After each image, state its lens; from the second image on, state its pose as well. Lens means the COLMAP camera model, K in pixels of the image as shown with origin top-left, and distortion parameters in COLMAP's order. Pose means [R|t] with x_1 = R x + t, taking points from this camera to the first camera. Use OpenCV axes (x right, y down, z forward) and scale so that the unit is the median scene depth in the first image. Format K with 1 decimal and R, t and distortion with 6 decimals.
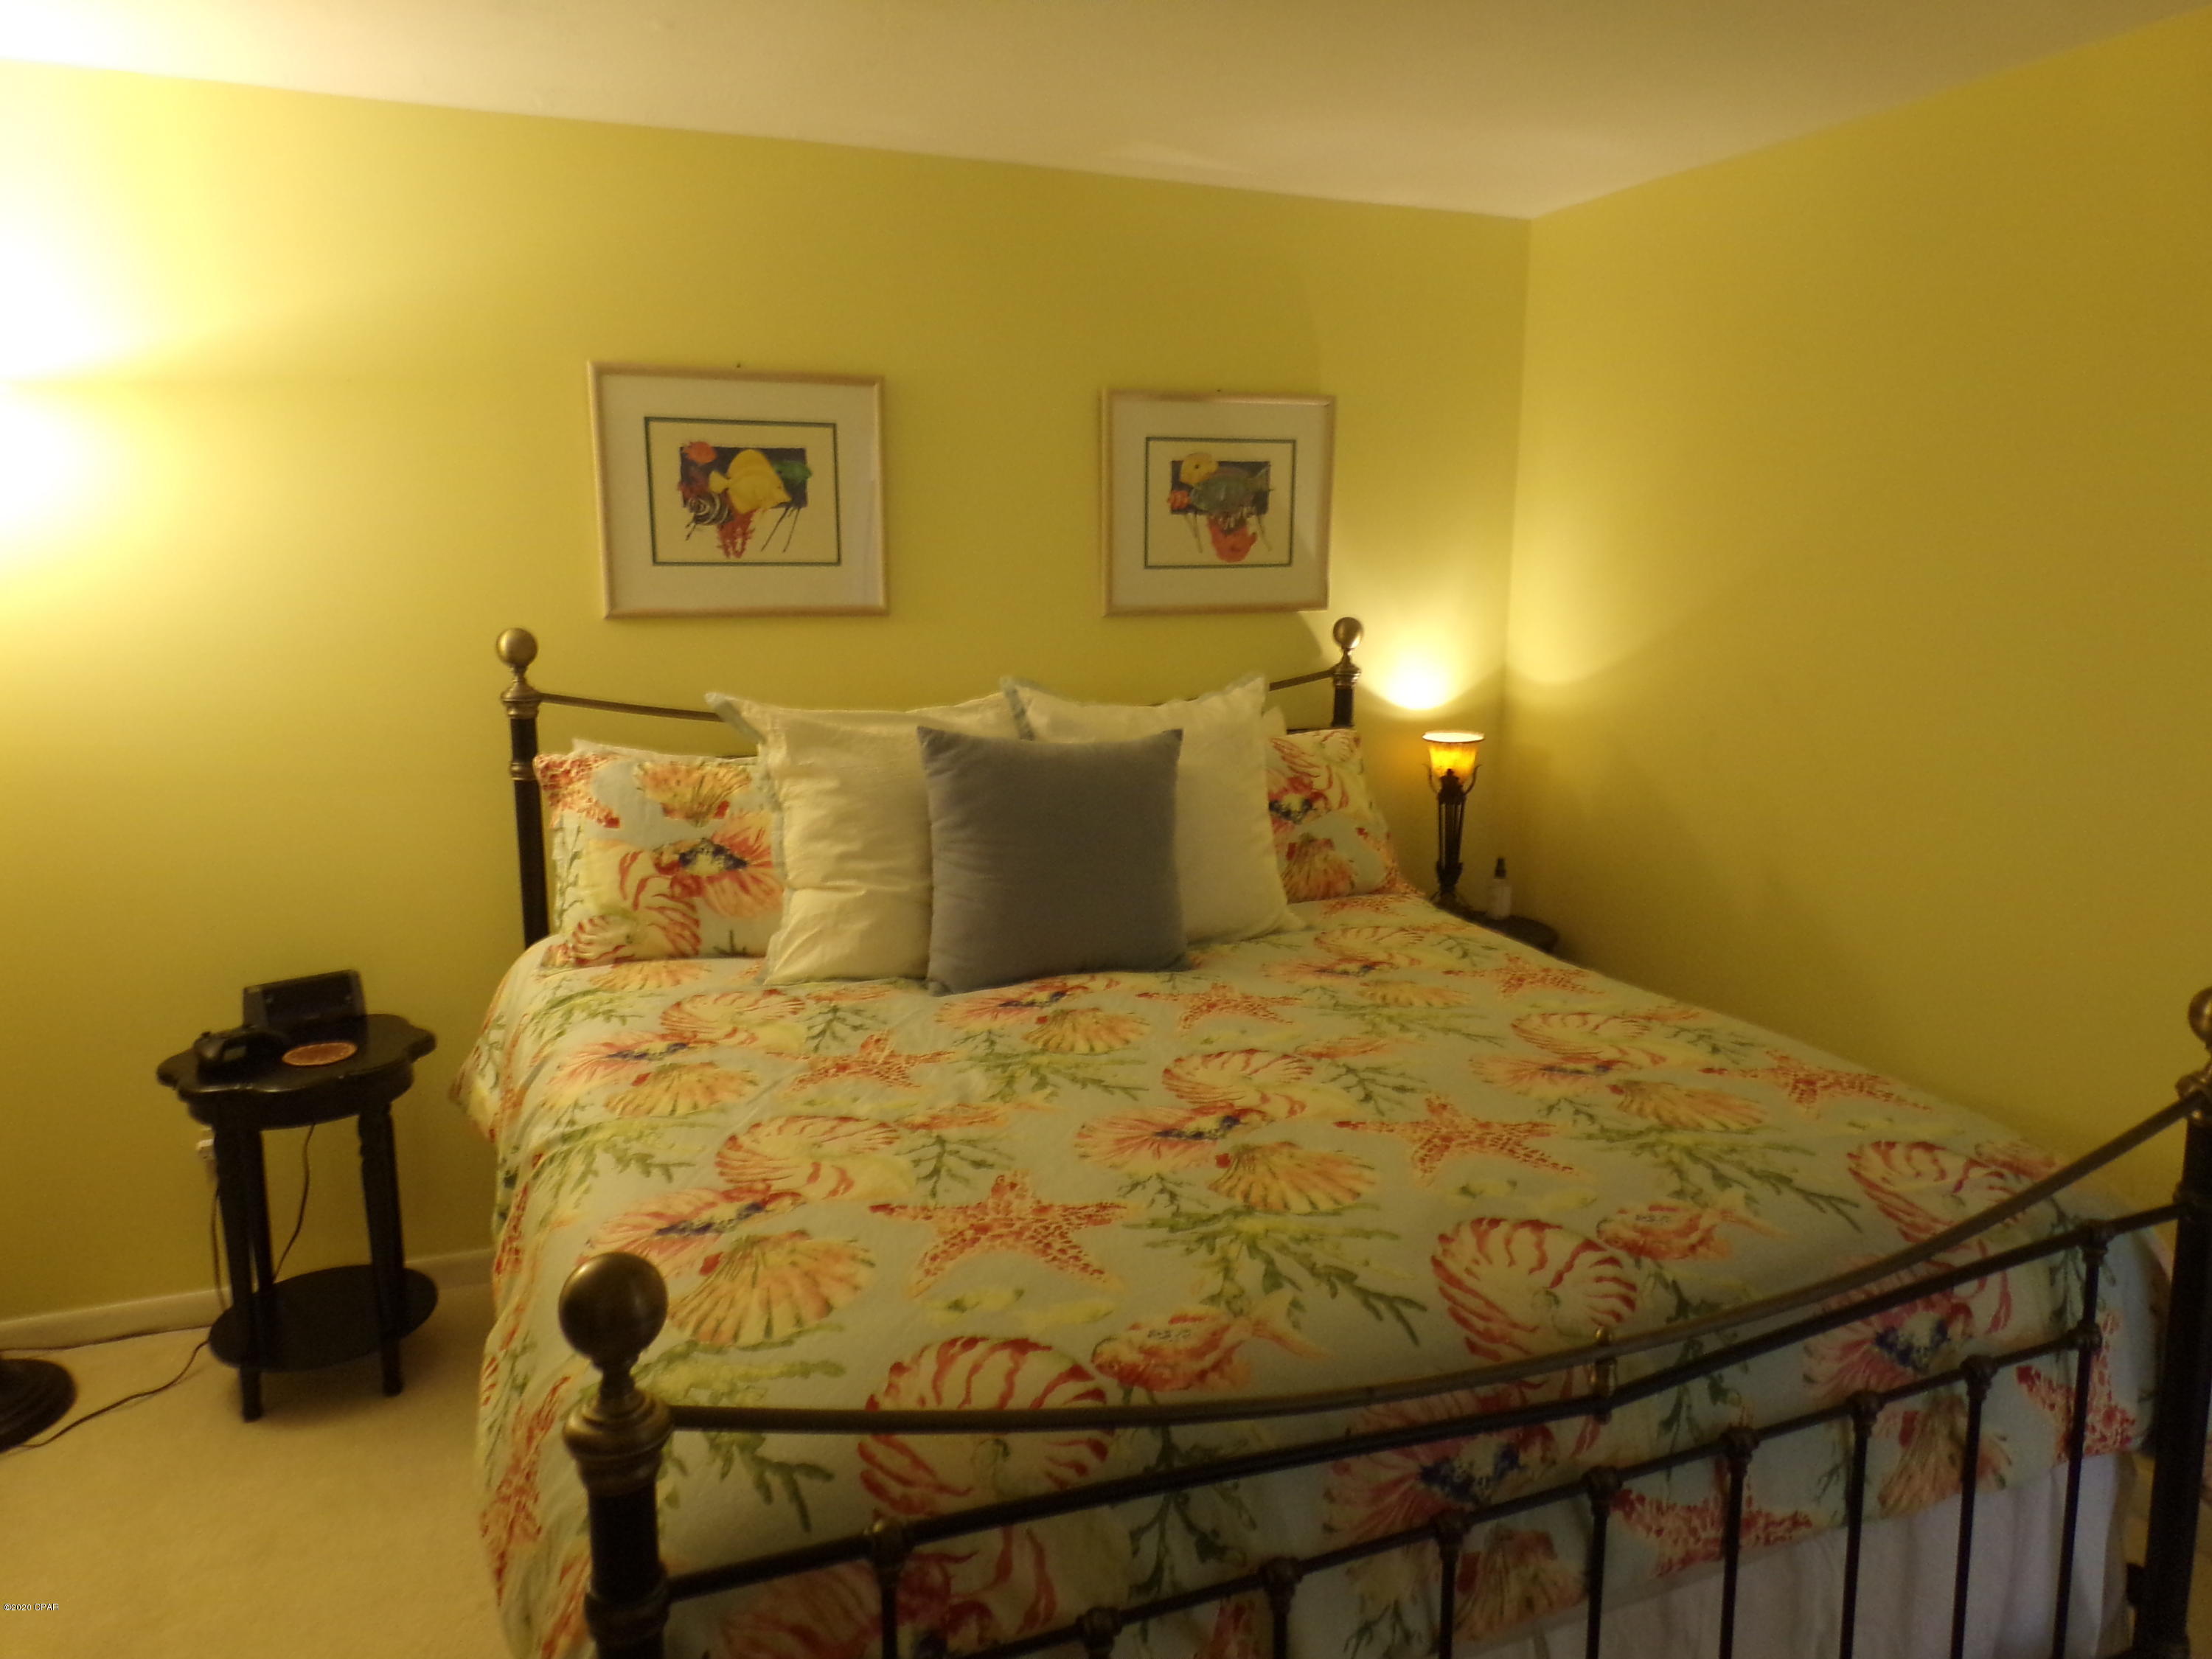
lens RADIAL K [[1489.3, 0, 1106.0], [0, 1489.3, 829.5], [0, 0, 1]] dist [0.047209, -0.079879]
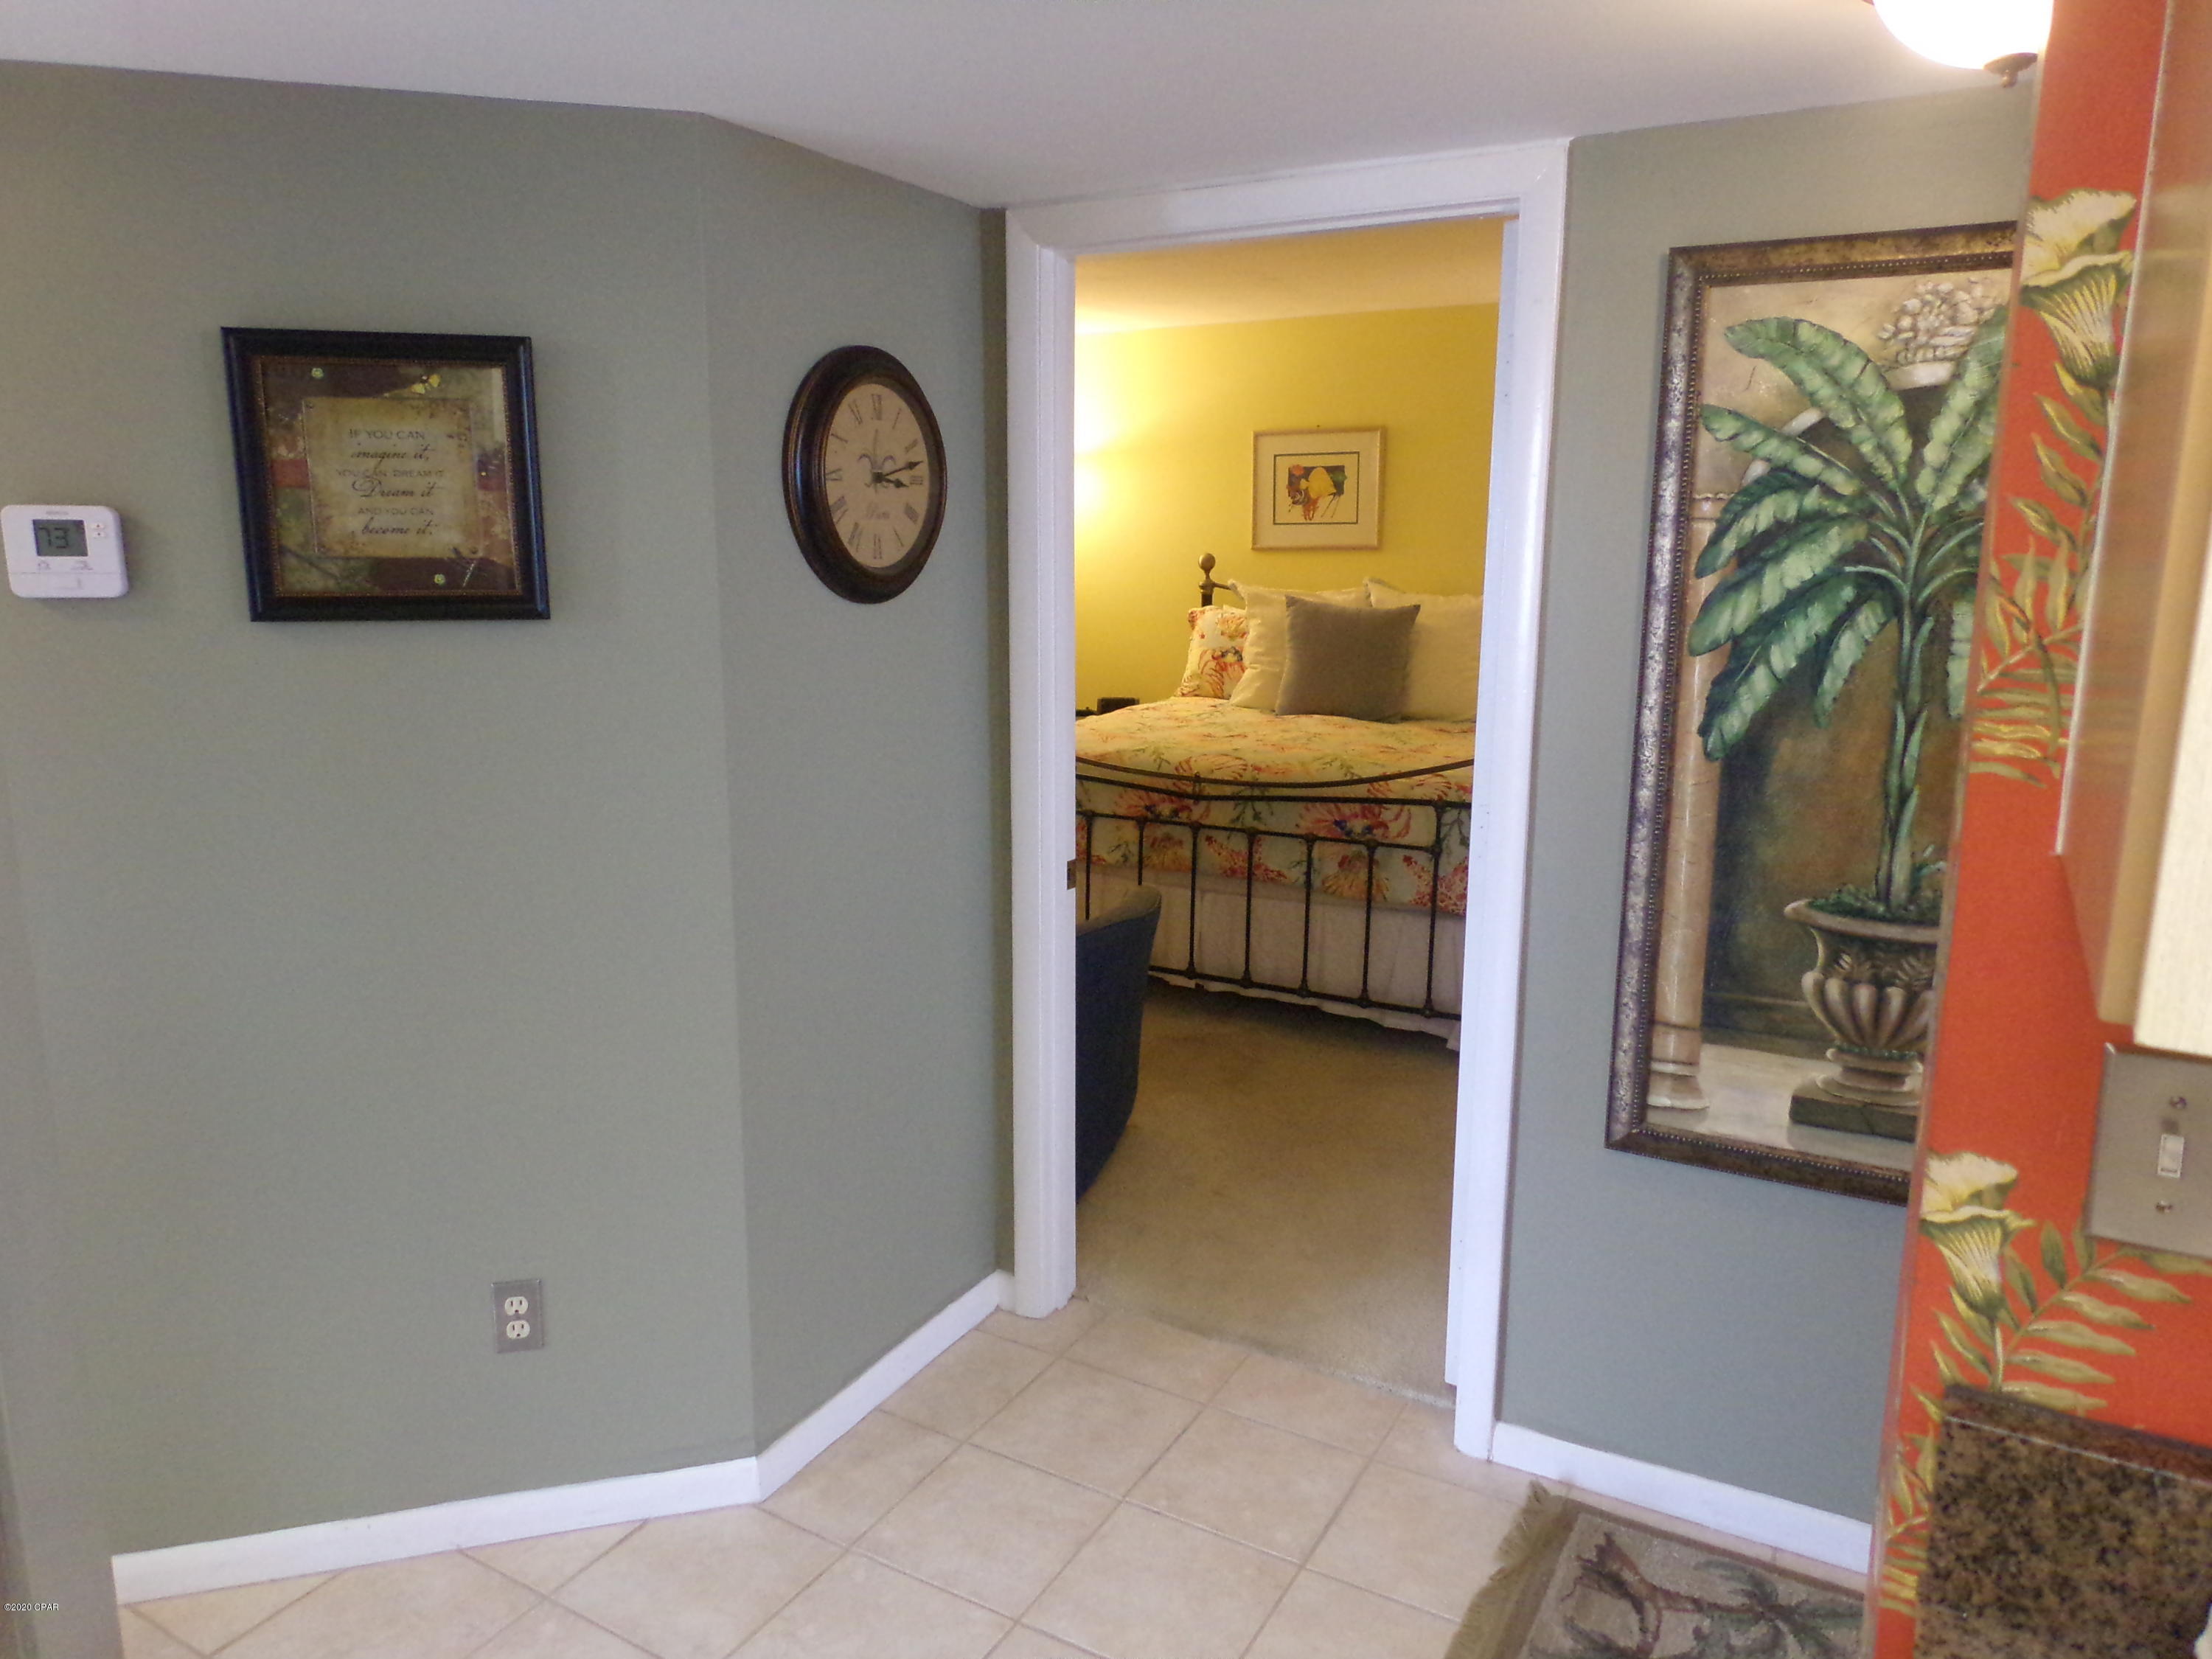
lens RADIAL K [[1489.3, 0, 1106.0], [0, 1489.3, 829.5], [0, 0, 1]] dist [0.047209, -0.079879]
pose [[0.635552, 0.147243, -0.757887, 1.246678], [-0.136112, 0.987639, 0.077737, 0.119603], [0.759965, 0.053751, 0.647737, -0.536047]]
